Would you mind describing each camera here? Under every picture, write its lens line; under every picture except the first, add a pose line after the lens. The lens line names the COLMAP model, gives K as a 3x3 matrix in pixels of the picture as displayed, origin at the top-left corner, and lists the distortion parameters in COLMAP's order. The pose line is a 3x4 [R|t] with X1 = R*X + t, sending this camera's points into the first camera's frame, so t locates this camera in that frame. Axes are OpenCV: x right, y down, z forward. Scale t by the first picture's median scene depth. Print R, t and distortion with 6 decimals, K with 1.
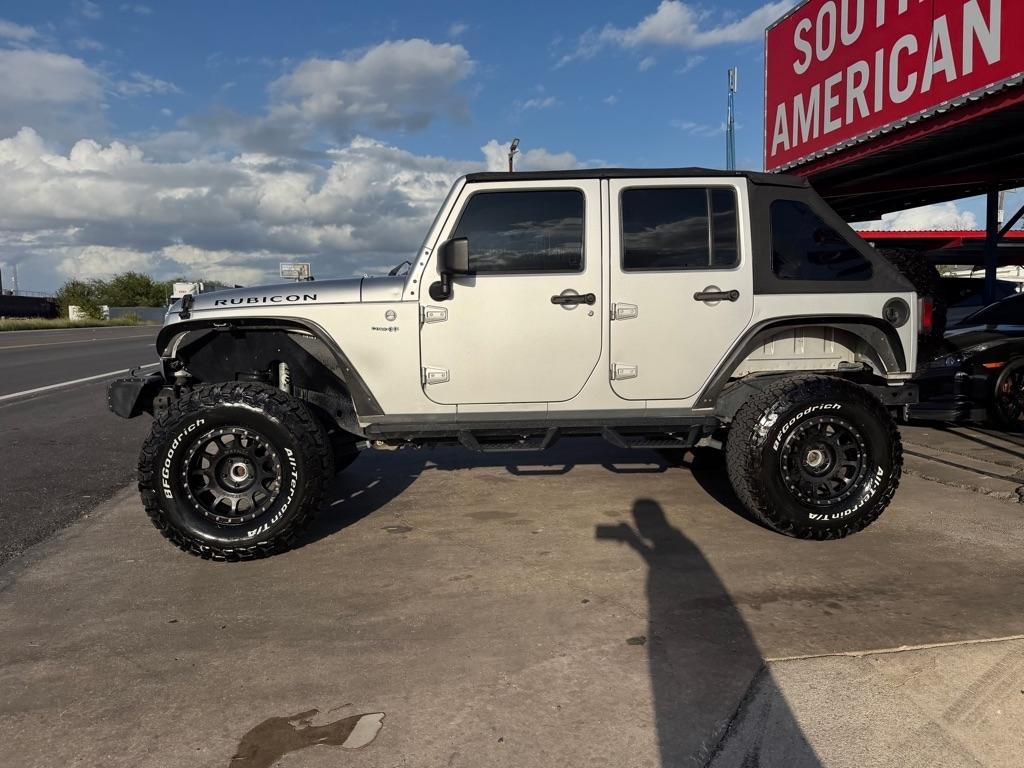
lens RADIAL K [[720.2, 0, 520.6], [0, 720.2, 391.1], [0, 0, 1]] dist [0.040240, -0.050505]
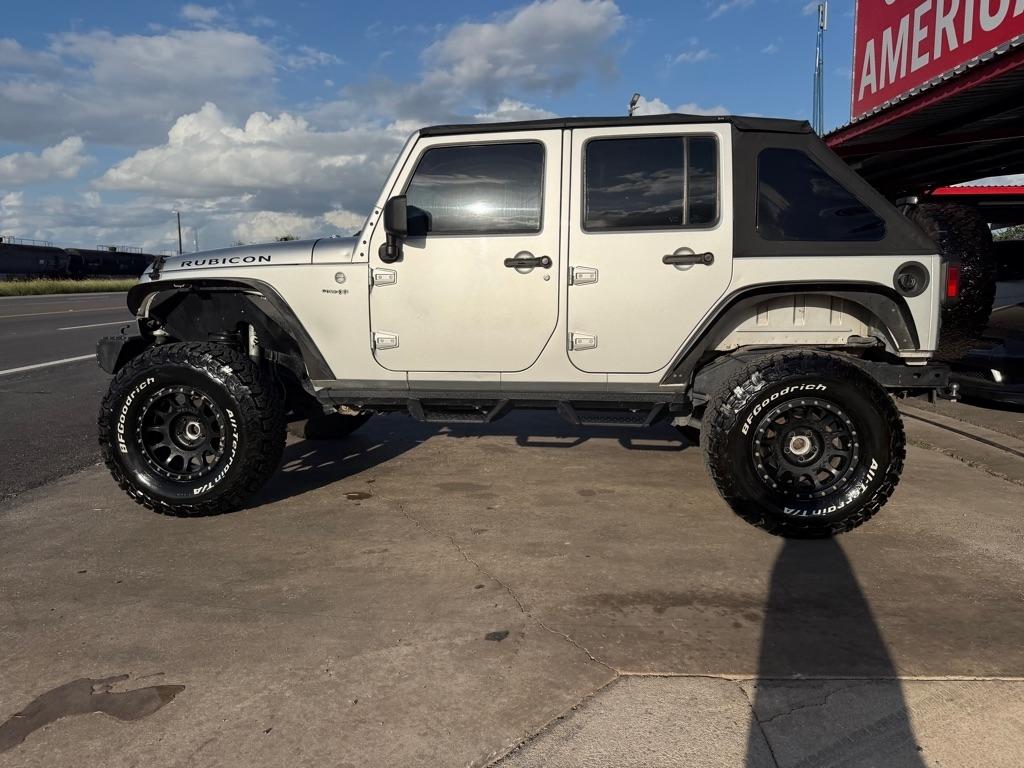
lens RADIAL K [[720.9, 0, 520.2], [0, 720.9, 383.6], [0, 0, 1]] dist [0.025285, -0.034476]
pose [[0.981615, 0.035256, -0.187588, 0.241759], [-0.027610, 0.998684, 0.043221, -0.010824], [0.188865, -0.037247, 0.981296, 0.081236]]
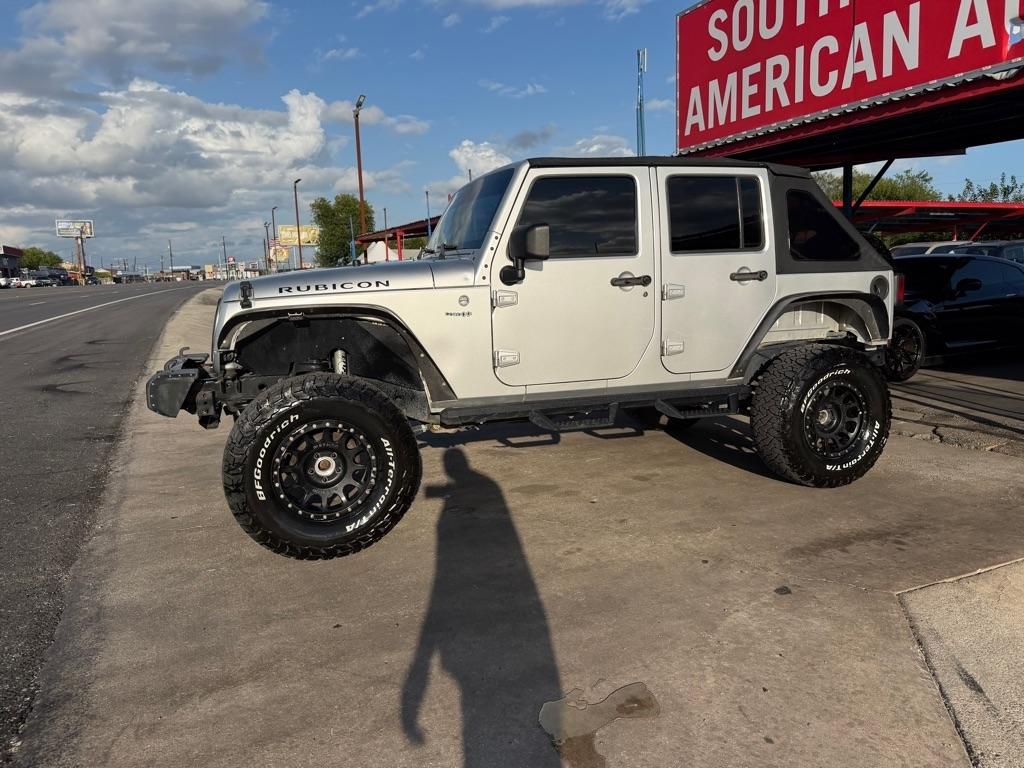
lens RADIAL K [[719.9, 0, 521.1], [0, 719.9, 380.0], [0, 0, 1]] dist [0.049115, -0.071426]
pose [[0.969227, -0.045794, 0.241872, -0.343673], [0.036385, 0.998402, 0.043230, -0.033972], [-0.243465, -0.033099, 0.969345, 0.005598]]
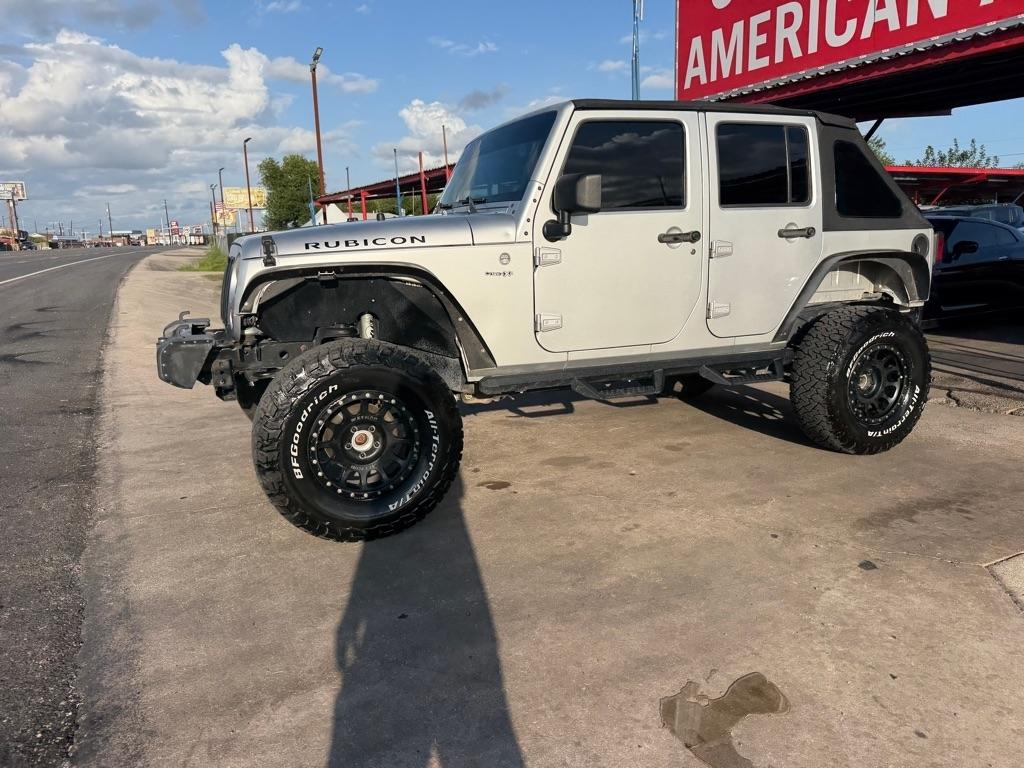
lens RADIAL K [[721.3, 0, 517.3], [0, 721.3, 392.3], [0, 0, 1]] dist [0.028121, -0.036028]
pose [[0.953631, -0.070411, 0.292625, -0.436658], [0.040366, 0.993388, 0.107478, -0.032924], [-0.298258, -0.090682, 0.950168, 0.107180]]
